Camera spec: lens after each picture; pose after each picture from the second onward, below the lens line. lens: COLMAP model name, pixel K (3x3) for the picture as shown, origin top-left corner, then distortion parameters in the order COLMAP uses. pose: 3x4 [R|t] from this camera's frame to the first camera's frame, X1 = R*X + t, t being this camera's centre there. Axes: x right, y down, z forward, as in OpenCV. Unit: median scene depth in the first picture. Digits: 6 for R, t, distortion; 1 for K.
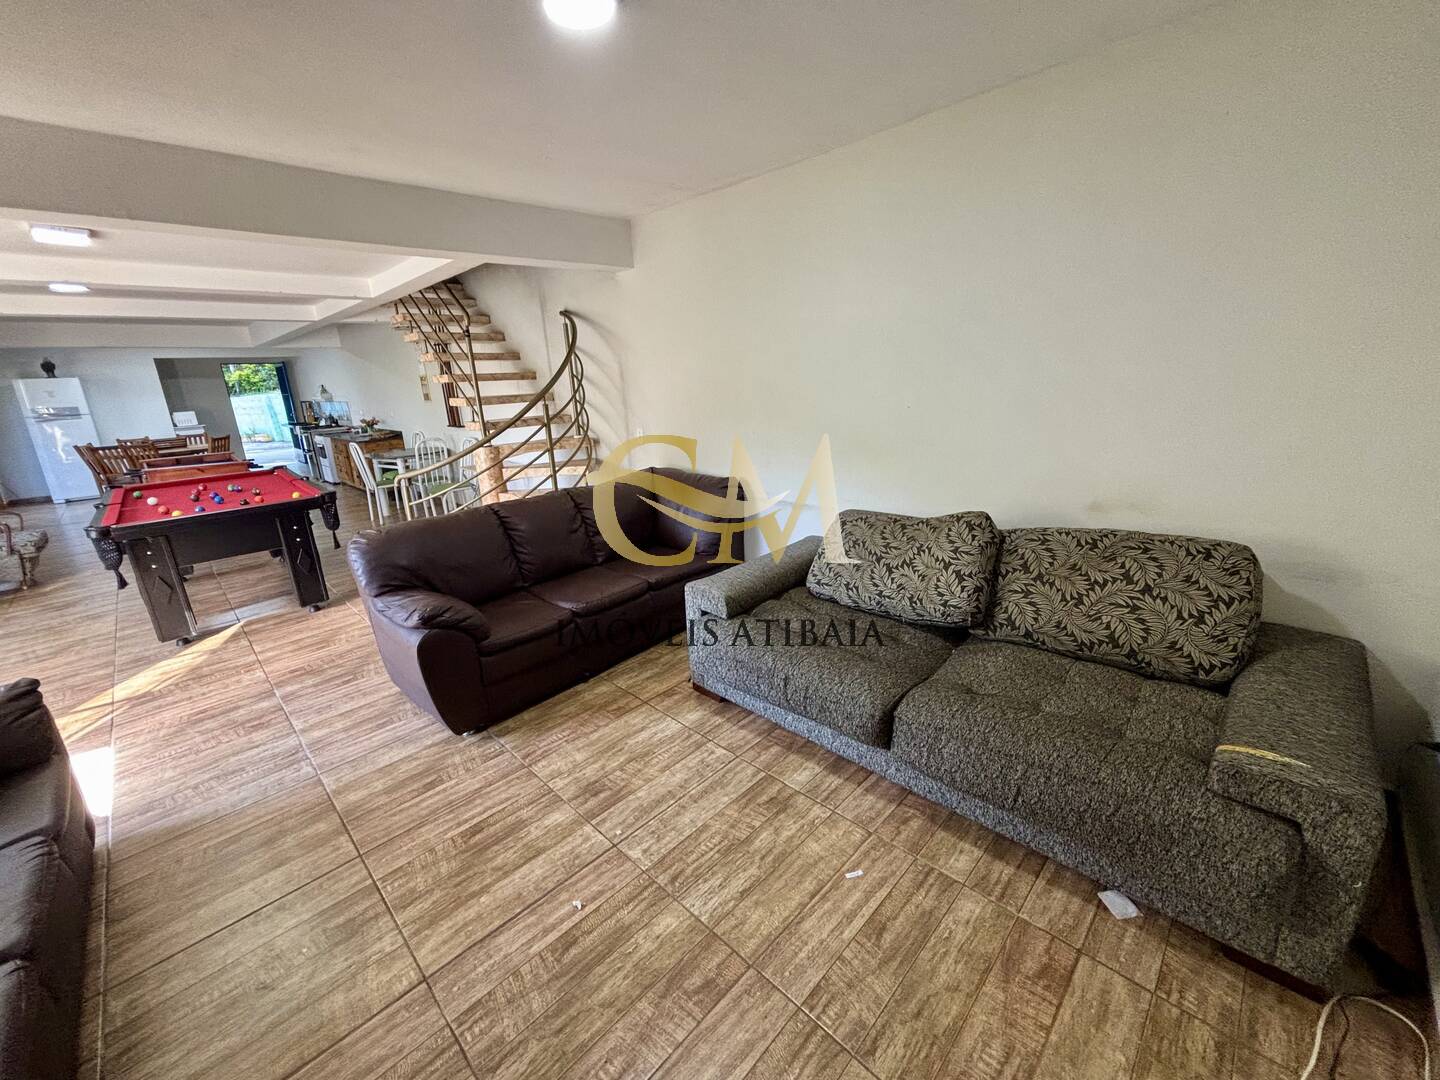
lens RADIAL K [[571.0, 0, 720.8], [0, 571.0, 535.0], [0, 0, 1]] dist [-0.006402, -0.000154]
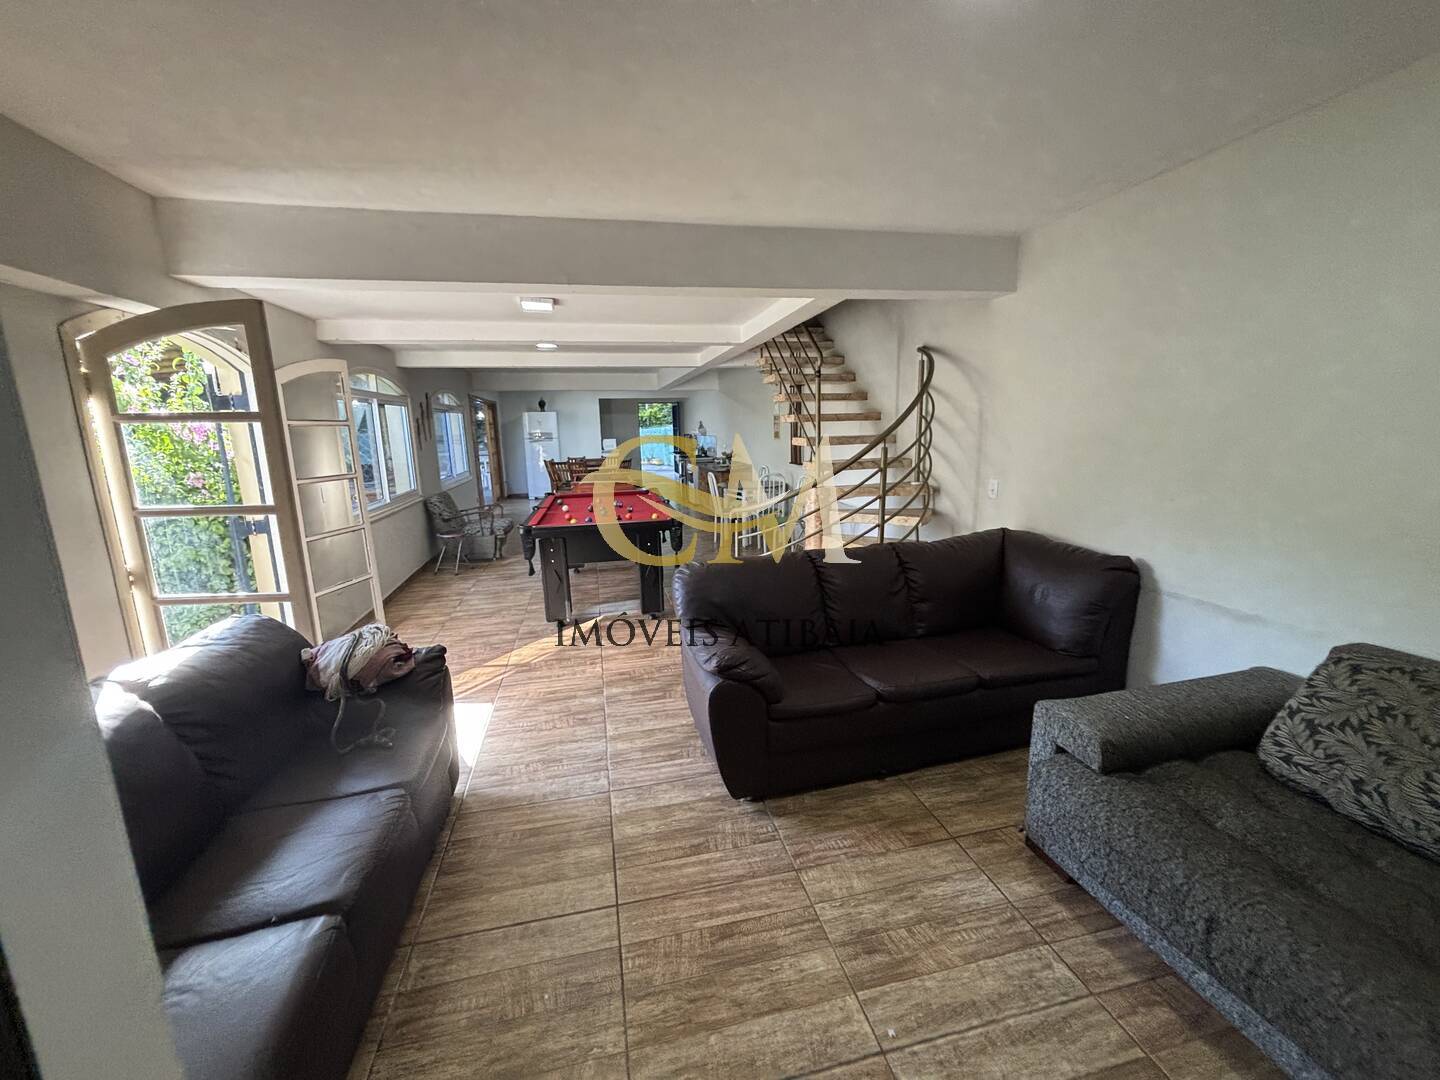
lens RADIAL K [[575.7, 0, 718.6], [0, 575.7, 536.5], [0, 0, 1]] dist [0.002001, 0.000380]
pose [[0.839571, 0.125071, -0.528657, -0.034727], [-0.160251, 0.986852, -0.021025, -0.034739], [0.519077, 0.102370, 0.848575, 0.124864]]
